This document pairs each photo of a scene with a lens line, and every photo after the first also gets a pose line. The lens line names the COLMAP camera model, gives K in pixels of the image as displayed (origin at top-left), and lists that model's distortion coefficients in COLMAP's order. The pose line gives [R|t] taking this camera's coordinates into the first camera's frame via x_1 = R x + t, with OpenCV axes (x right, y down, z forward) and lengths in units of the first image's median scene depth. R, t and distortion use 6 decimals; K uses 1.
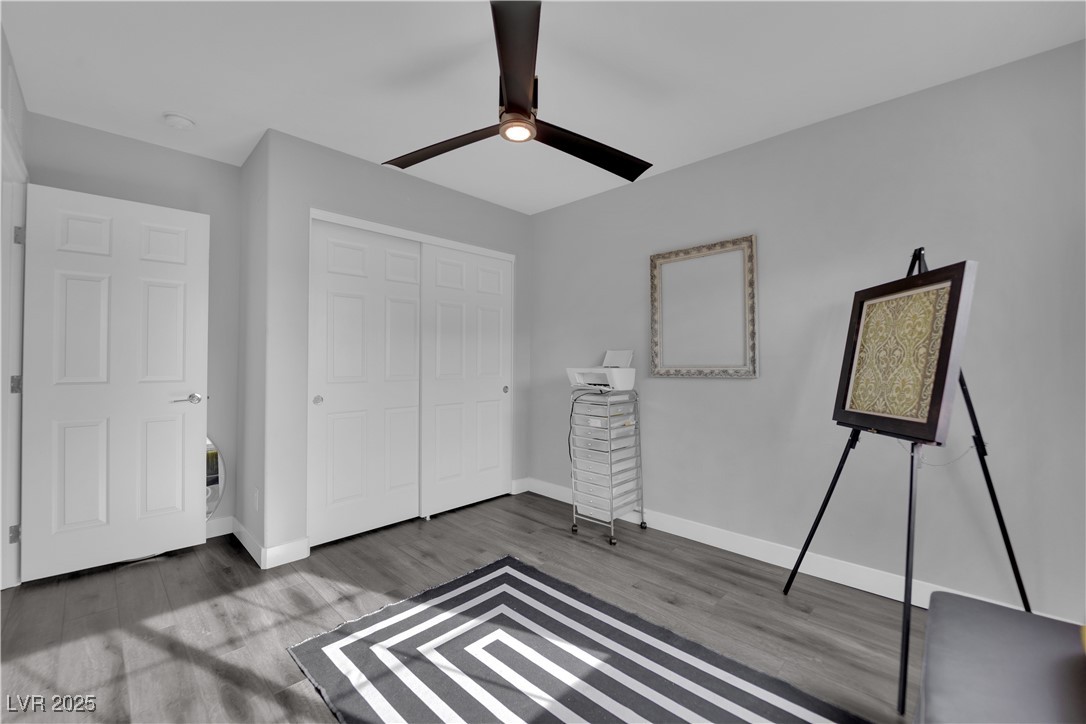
lens RADIAL K [[436.8, 0, 544.8], [0, 436.8, 360.4], [0, 0, 1]] dist [-0.016698, -0.000484]
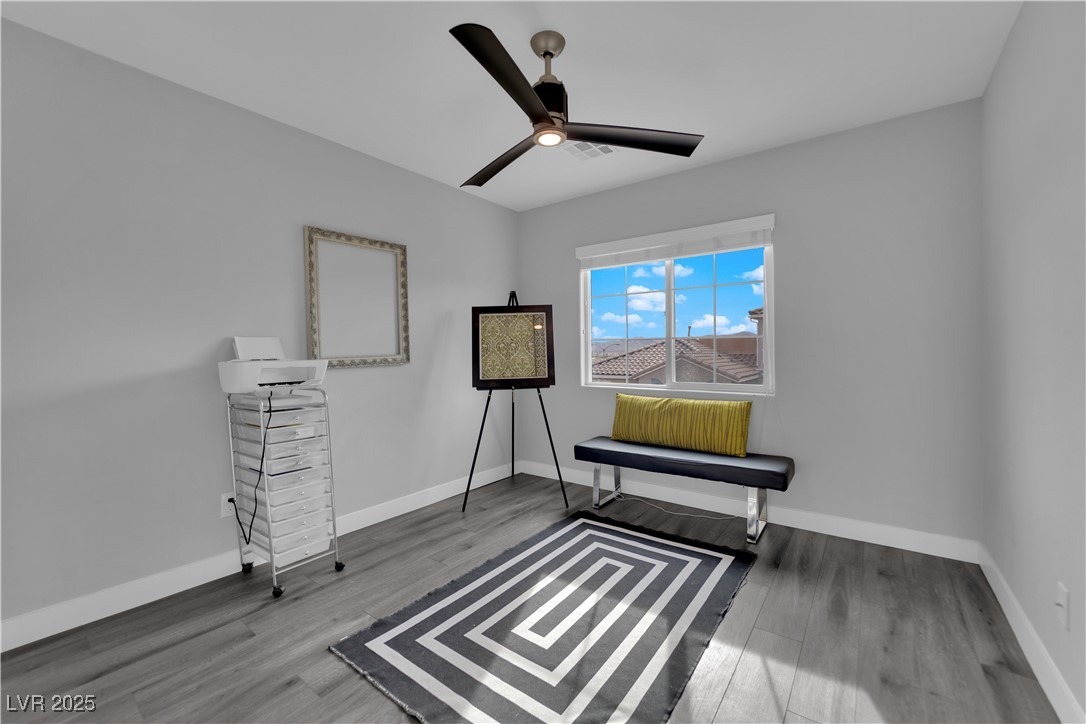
lens RADIAL K [[436.8, 0, 544.0], [0, 436.8, 359.9], [0, 0, 1]] dist [-0.016698, -0.000484]
pose [[-0.123680, -0.020292, 0.992115, -0.785129], [0.008850, 0.999729, 0.021551, 0.005607], [-0.992283, 0.011446, -0.123467, 0.784382]]
